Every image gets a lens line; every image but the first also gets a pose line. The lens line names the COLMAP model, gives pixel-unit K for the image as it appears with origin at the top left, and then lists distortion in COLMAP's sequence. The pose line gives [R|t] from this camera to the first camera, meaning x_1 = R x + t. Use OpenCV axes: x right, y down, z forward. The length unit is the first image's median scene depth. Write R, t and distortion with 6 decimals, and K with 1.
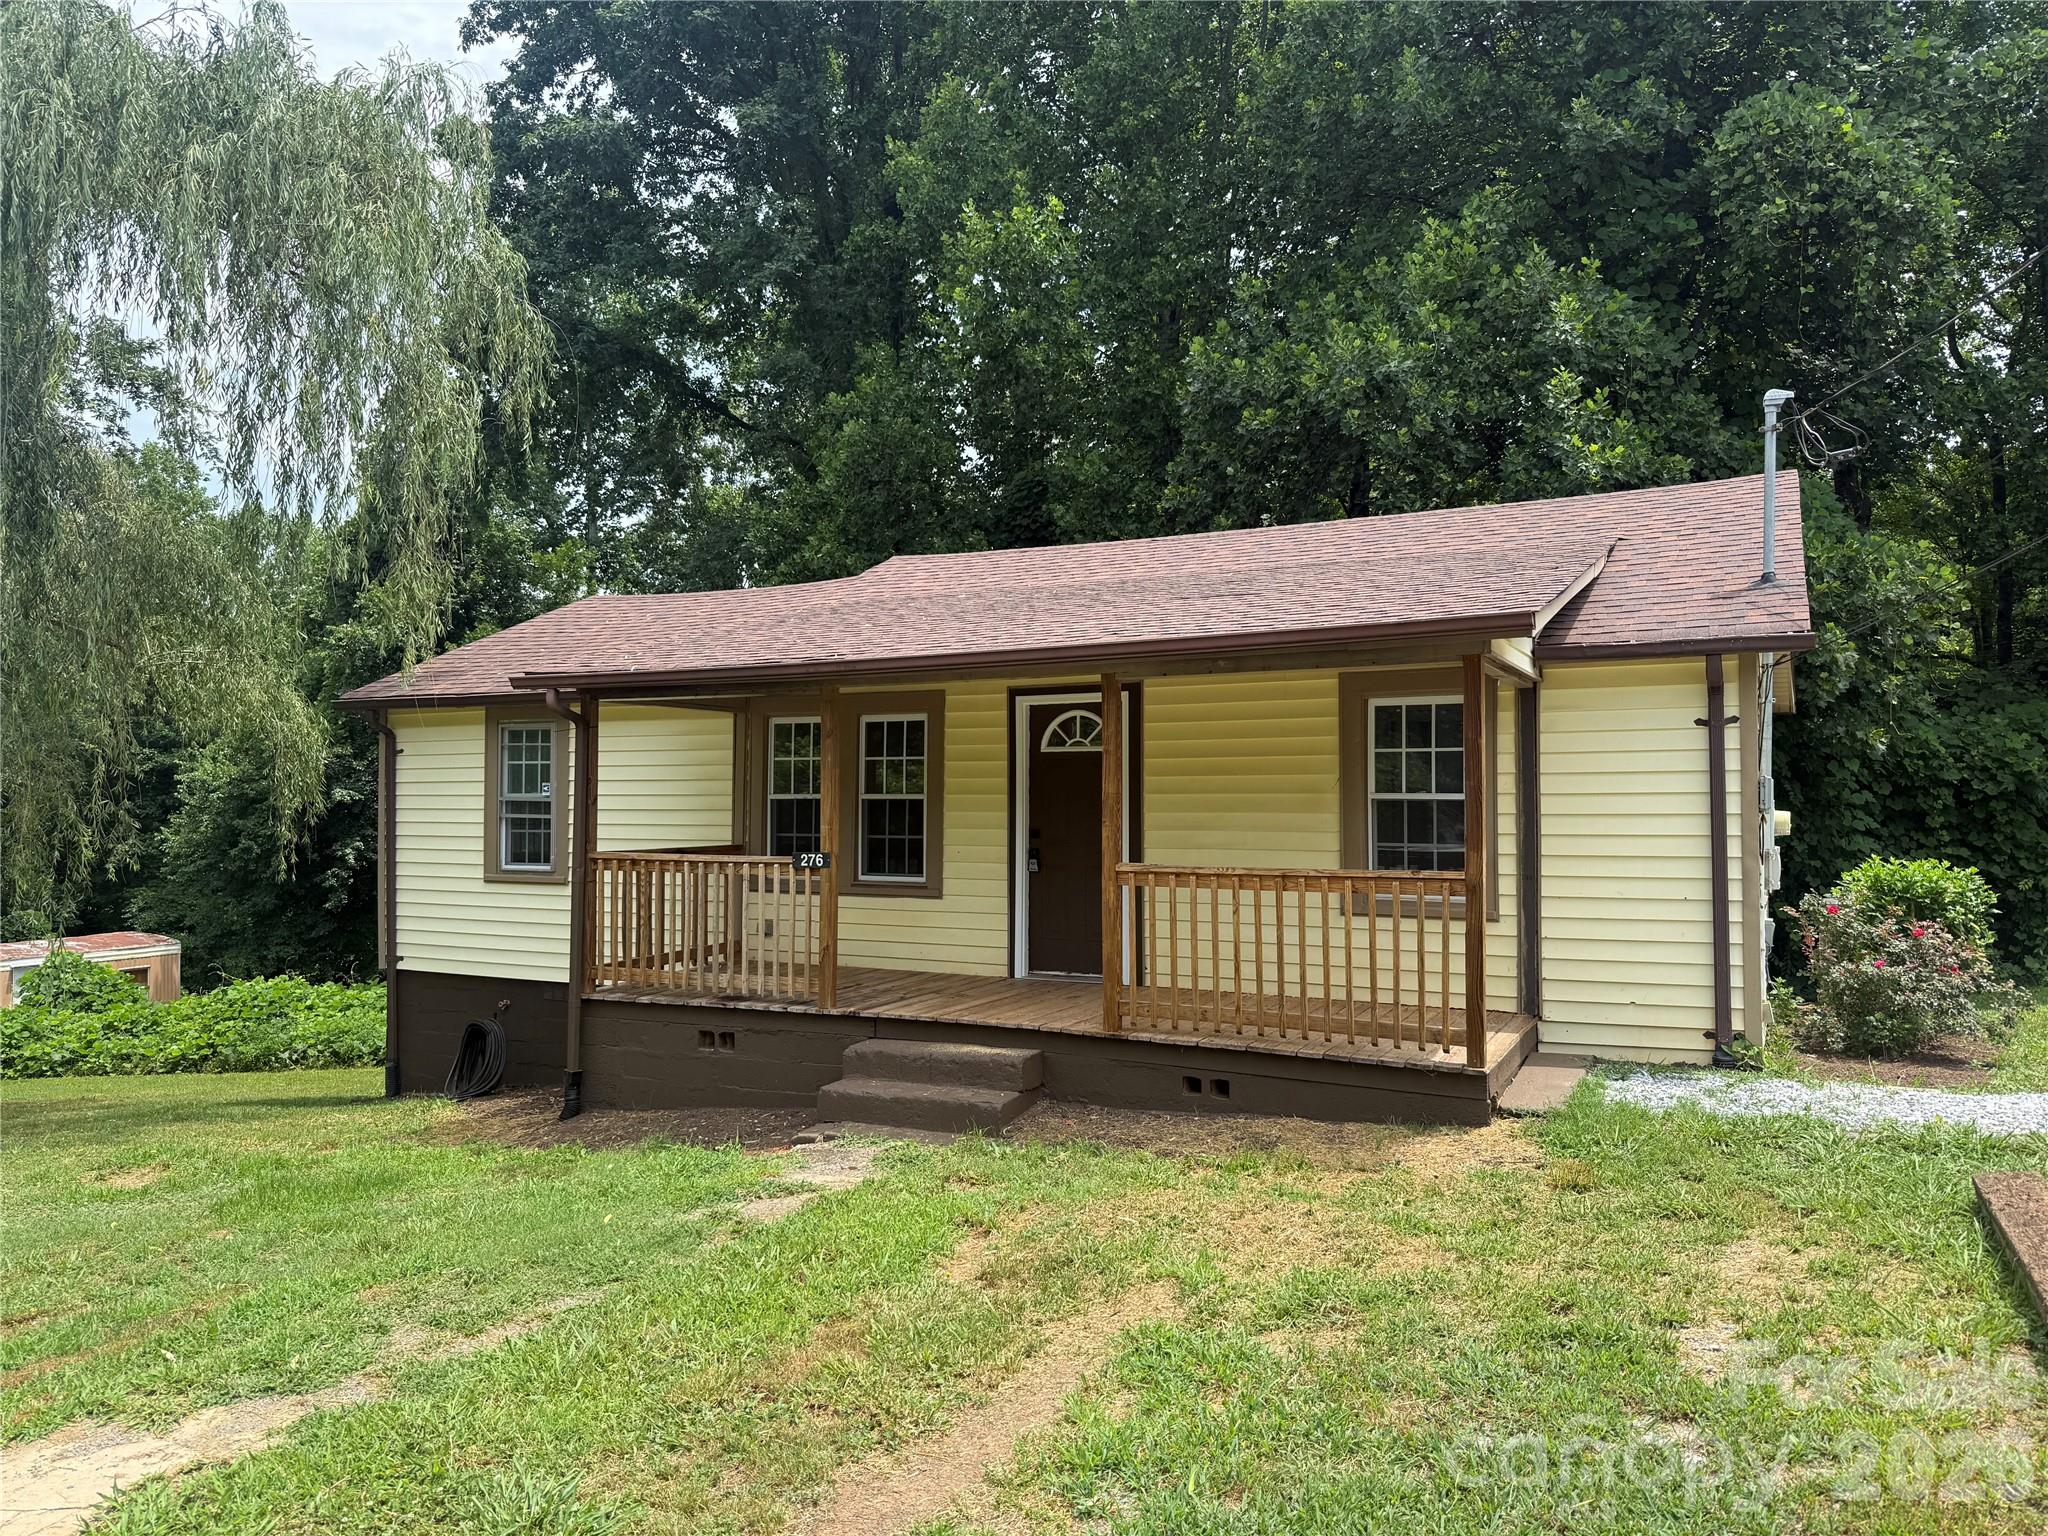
lens RADIAL K [[1393.9, 0, 1024.0], [0, 1393.9, 768.0], [0, 0, 1]] dist [0.073684, -0.111487]
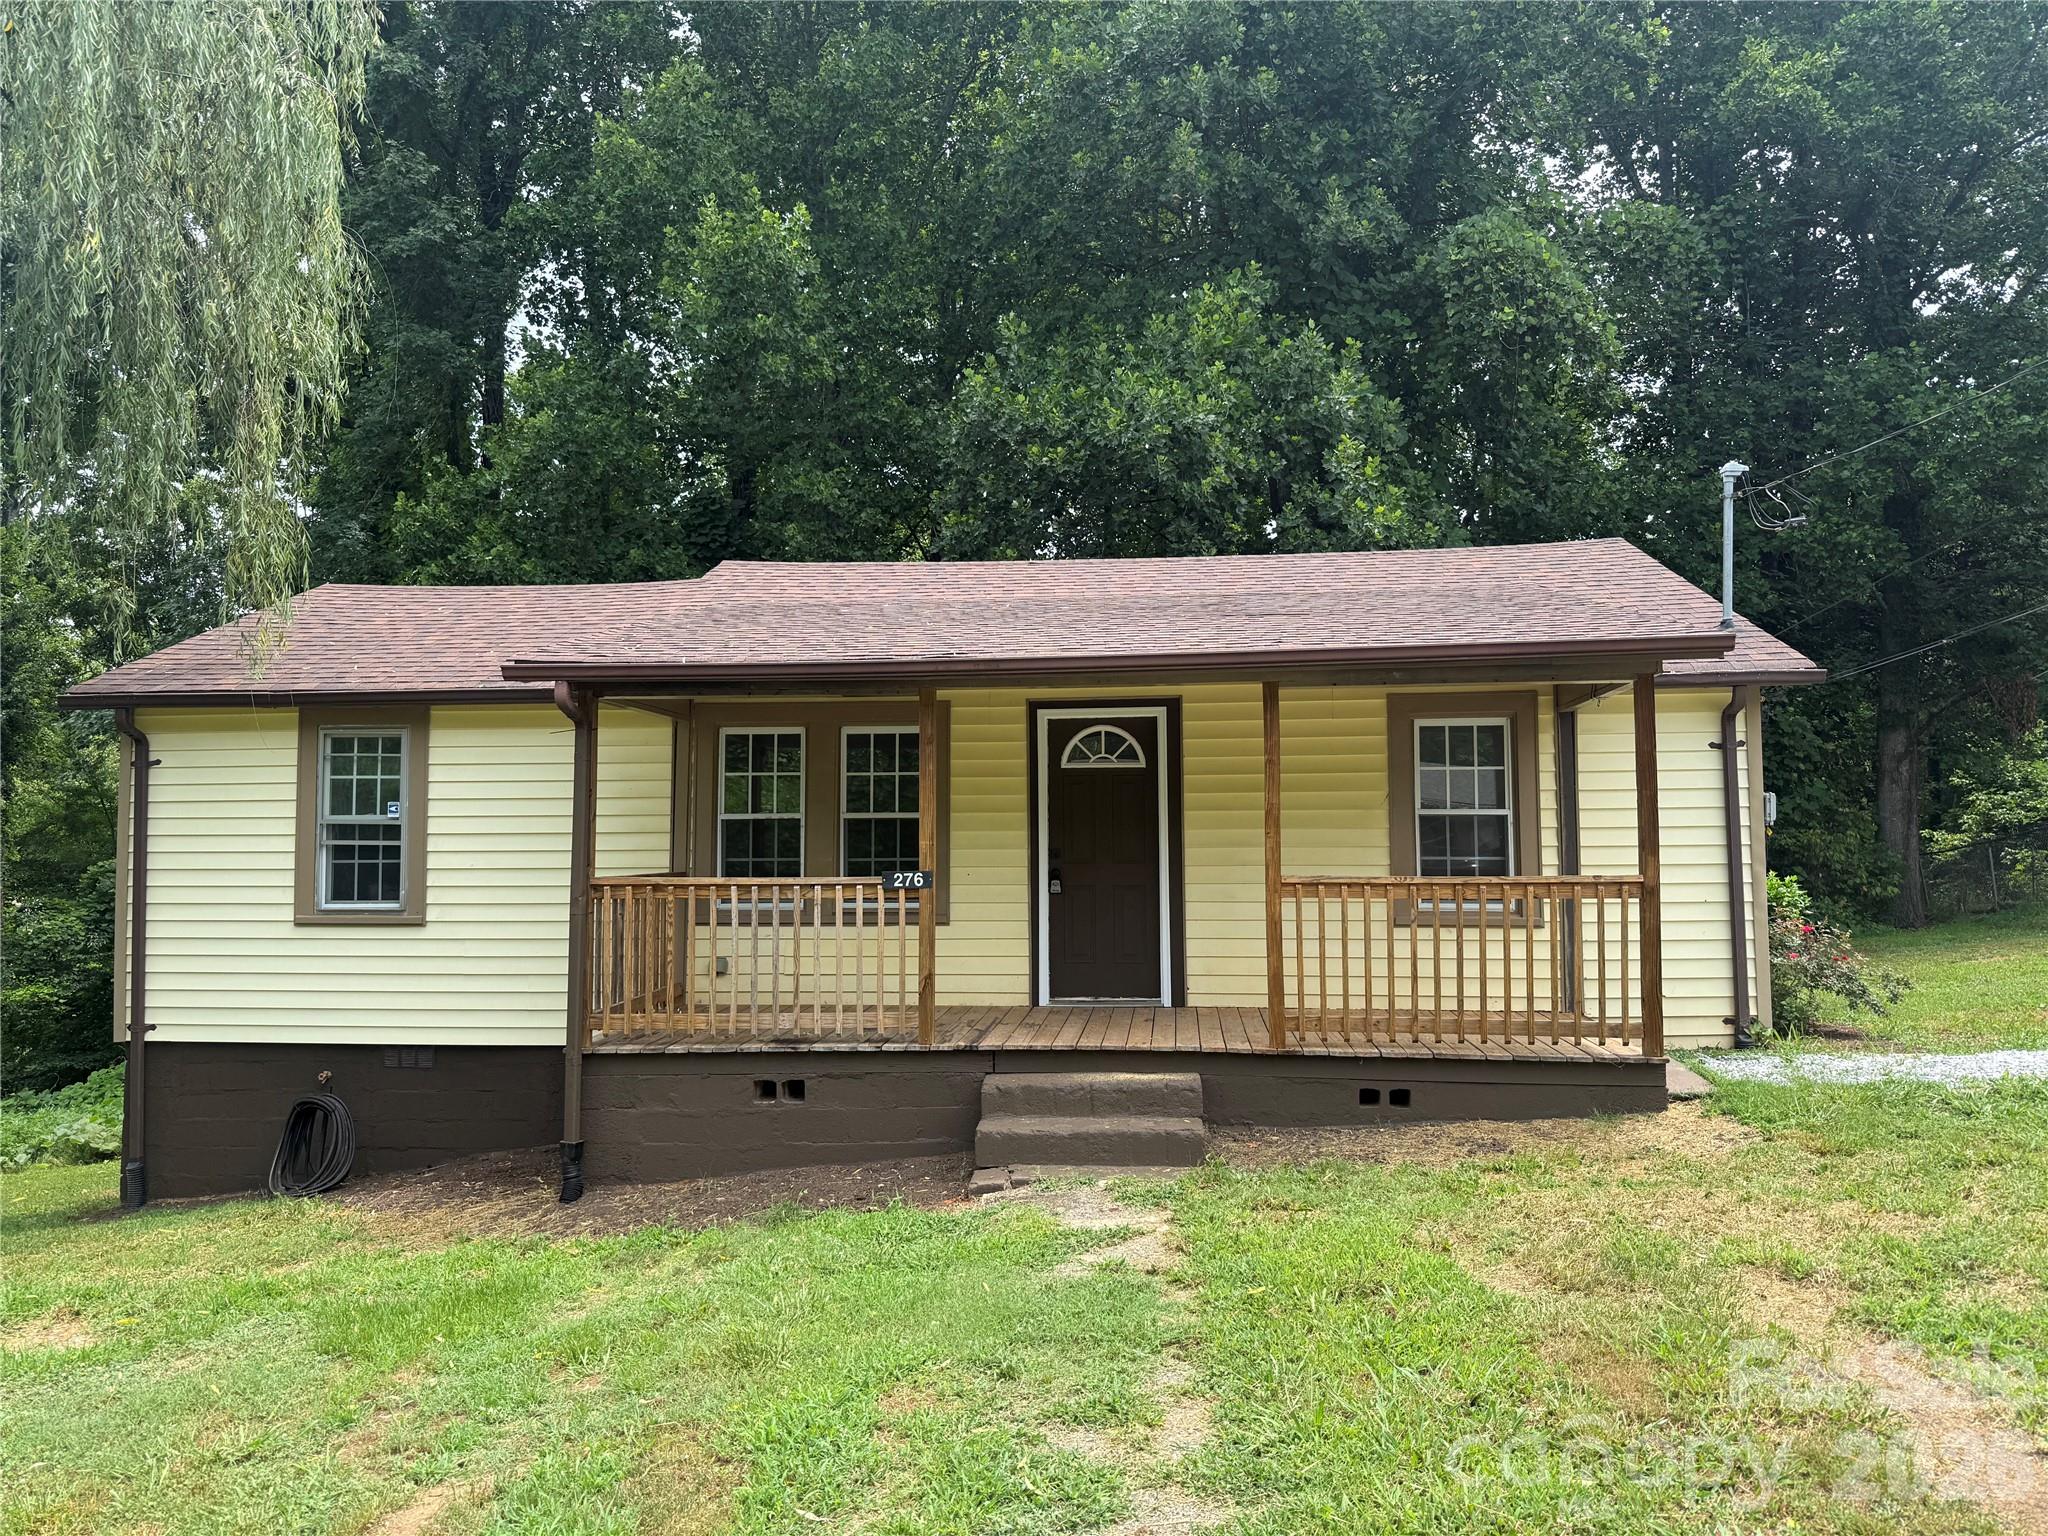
lens RADIAL K [[1393.9, 0, 1024.0], [0, 1393.9, 768.0], [0, 0, 1]] dist [0.073684, -0.111487]
pose [[0.929758, 0.015970, 0.367825, -0.370966], [-0.003653, 0.999410, -0.034158, 0.021686], [-0.368153, 0.030415, 0.929268, 0.119637]]
